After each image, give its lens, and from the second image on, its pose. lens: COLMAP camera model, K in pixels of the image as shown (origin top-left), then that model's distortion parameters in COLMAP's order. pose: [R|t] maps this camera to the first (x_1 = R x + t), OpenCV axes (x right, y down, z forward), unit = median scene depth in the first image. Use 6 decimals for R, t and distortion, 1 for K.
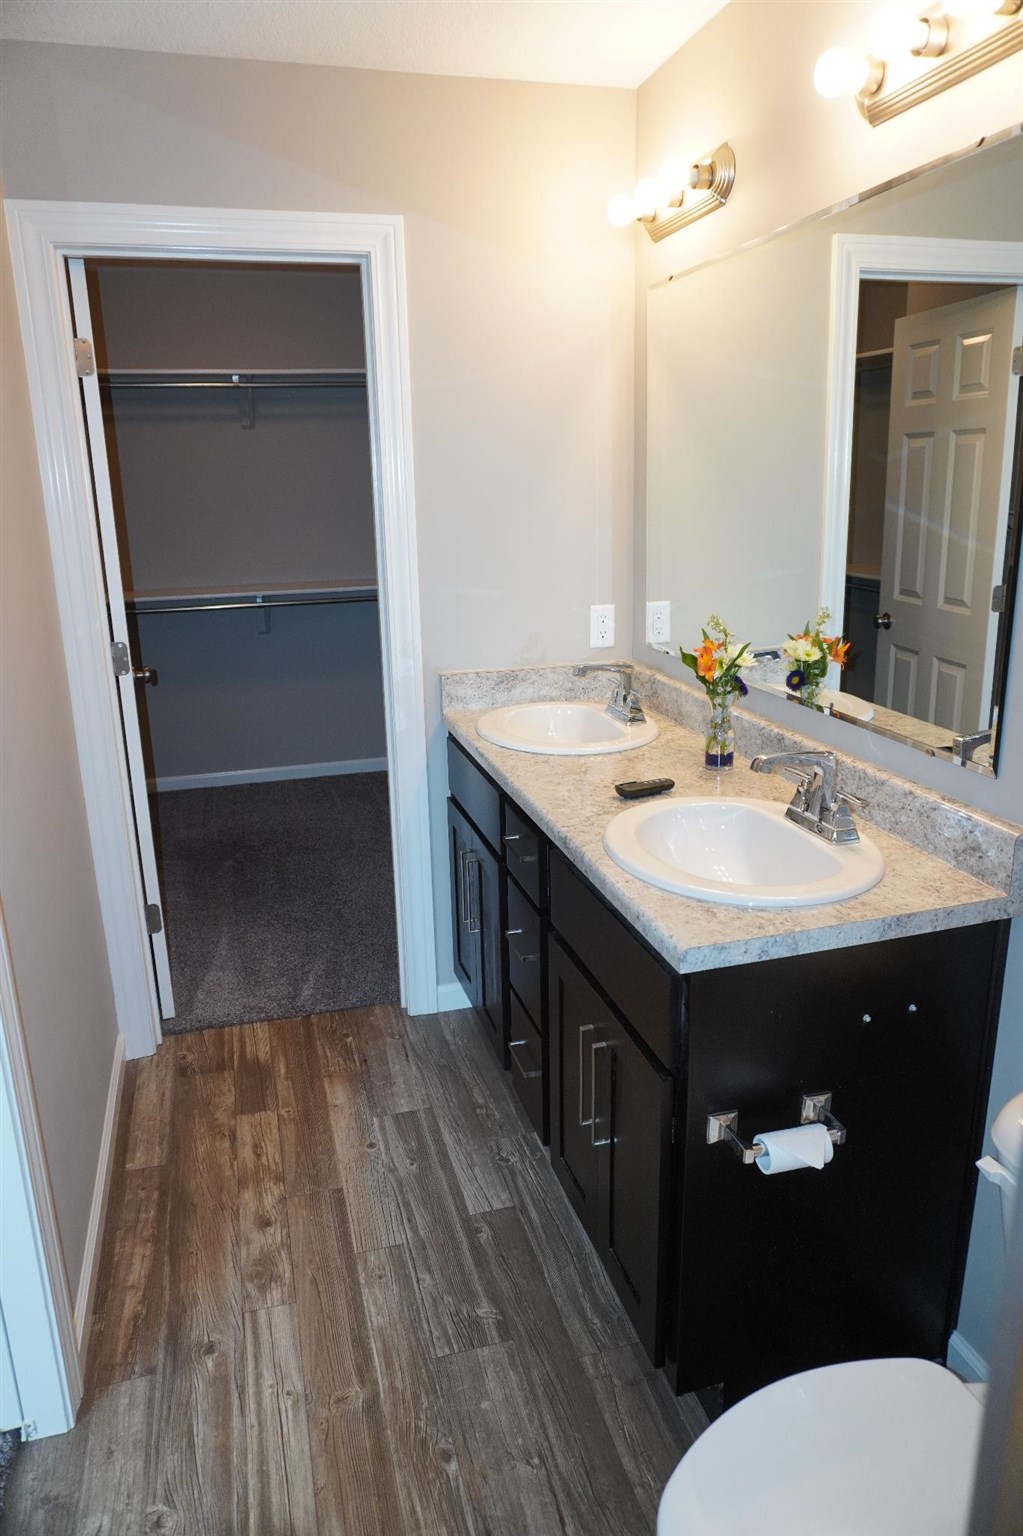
lens RADIAL K [[1031.5, 0, 516.7], [0, 1031.5, 765.4], [0, 0, 1]] dist [-0.043176, 0.030793]
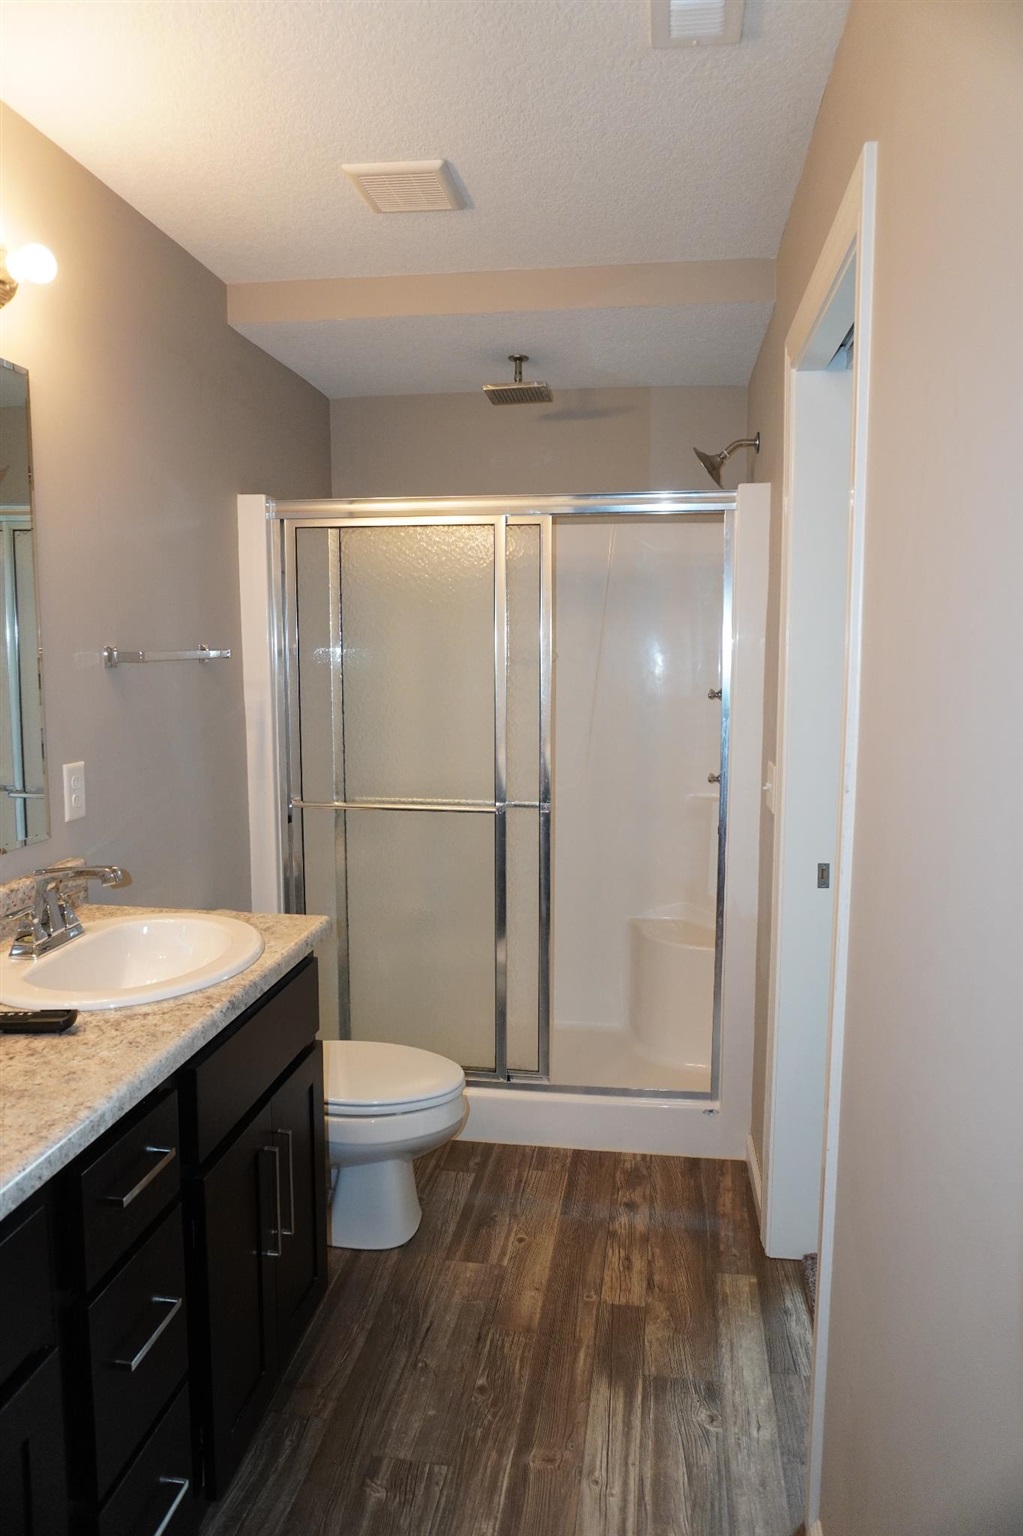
lens RADIAL K [[1031.5, 0, 515.2], [0, 1031.5, 766.5], [0, 0, 1]] dist [-0.043176, 0.030793]
pose [[-0.912111, -0.033790, 0.408548, -0.547616], [0.122082, 0.928990, 0.349391, -0.410037], [-0.391343, 0.368560, -0.843217, 1.647188]]
